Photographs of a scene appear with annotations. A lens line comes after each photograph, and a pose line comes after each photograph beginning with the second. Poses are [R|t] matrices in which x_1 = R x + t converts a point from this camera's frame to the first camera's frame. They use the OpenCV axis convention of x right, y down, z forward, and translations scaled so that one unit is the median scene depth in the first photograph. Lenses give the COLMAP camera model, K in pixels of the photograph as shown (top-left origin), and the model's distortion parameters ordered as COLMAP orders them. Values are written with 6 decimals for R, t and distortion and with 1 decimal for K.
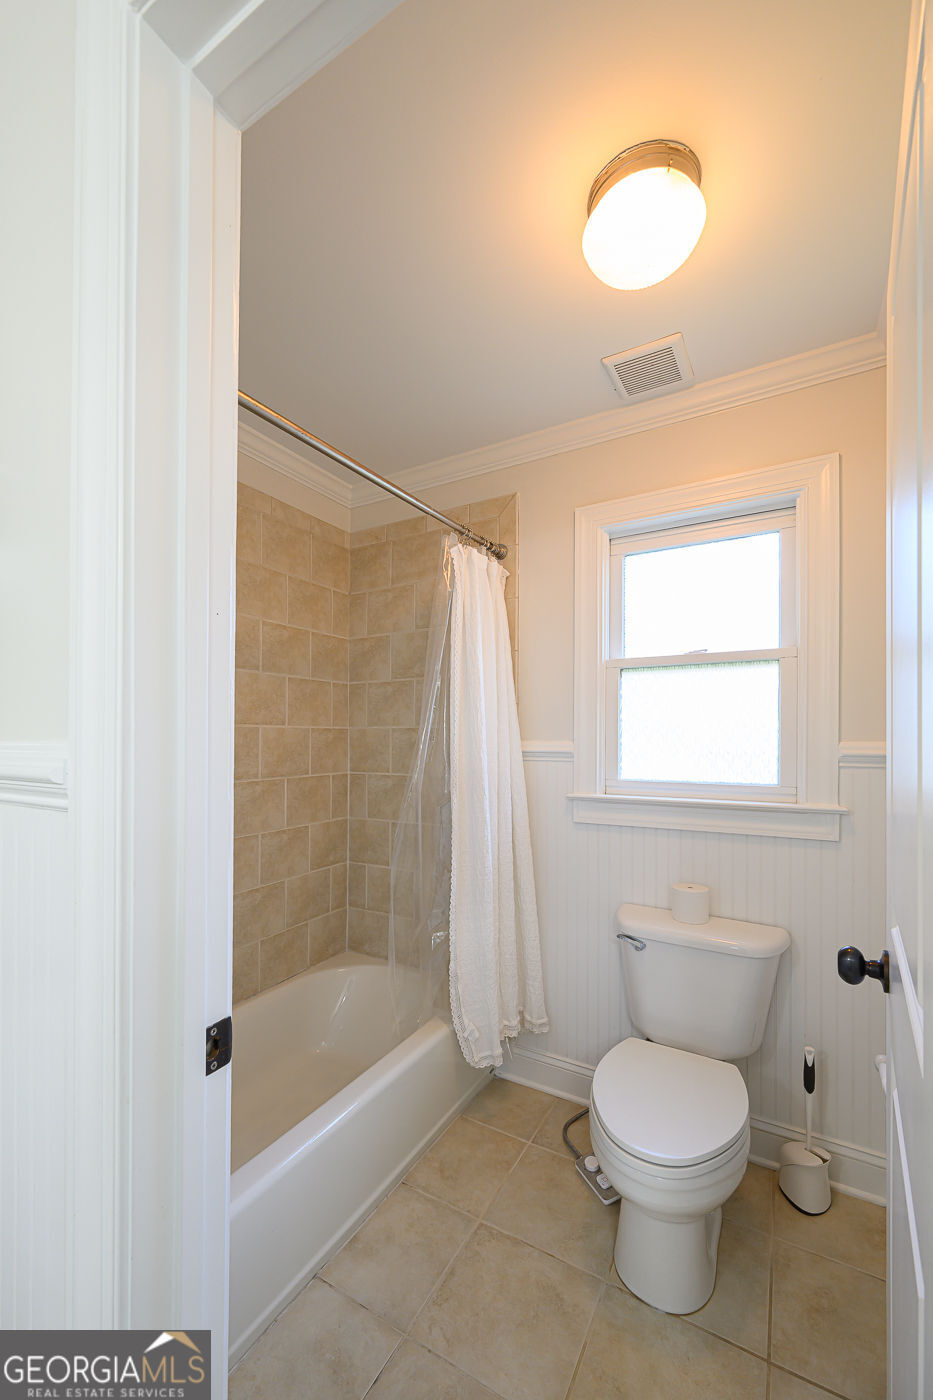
lens RADIAL K [[558.6, 0, 476.4], [0, 558.6, 734.3], [0, 0, 1]] dist [-0.000824, -0.000351]
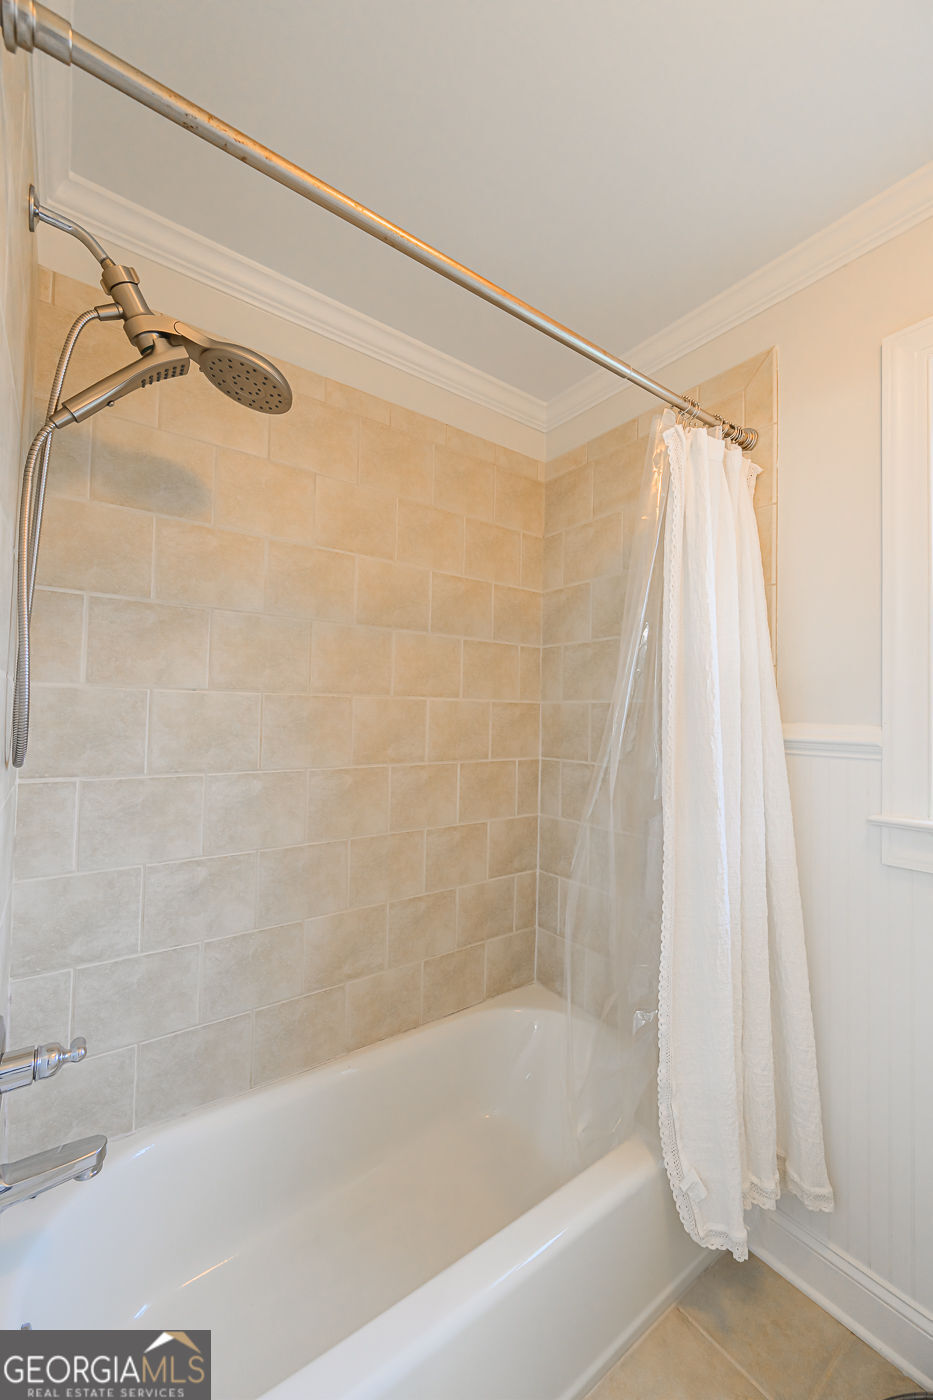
lens RADIAL K [[558.6, 0, 492.3], [0, 558.6, 695.1], [0, 0, 1]] dist [-0.000824, -0.000351]
pose [[0.923283, 0.002917, -0.384109, 0.019140], [-0.014600, 0.999515, -0.027503, 0.001687], [0.383842, 0.031002, 0.922878, 0.276902]]
